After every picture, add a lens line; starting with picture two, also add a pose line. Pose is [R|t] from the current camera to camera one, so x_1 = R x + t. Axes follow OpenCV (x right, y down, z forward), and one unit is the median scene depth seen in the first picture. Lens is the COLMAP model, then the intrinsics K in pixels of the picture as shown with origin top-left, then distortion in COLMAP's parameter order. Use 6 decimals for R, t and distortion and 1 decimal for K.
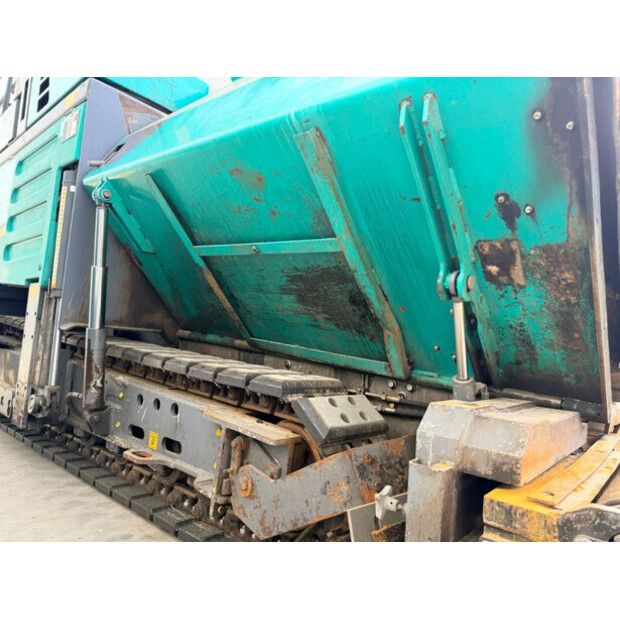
lens RADIAL K [[427.6, 0, 310.0], [0, 427.6, 310.0], [0, 0, 1]] dist [0.073587, -0.087911]
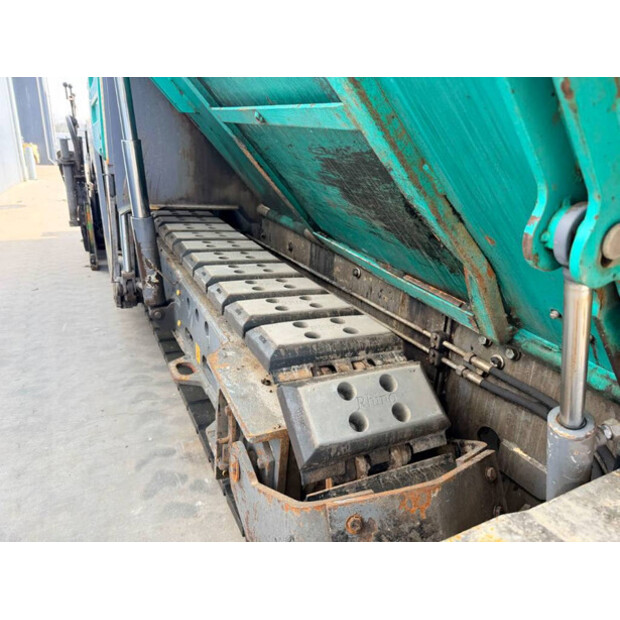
lens RADIAL K [[437.7, 0, 310.0], [0, 437.7, 310.0], [0, 0, 1]] dist [0.052076, -0.094361]
pose [[0.927840, 0.098292, -0.359794, 0.189115], [0.039539, 0.933295, 0.356928, -0.106489], [0.370877, -0.345398, 0.862062, 0.393266]]
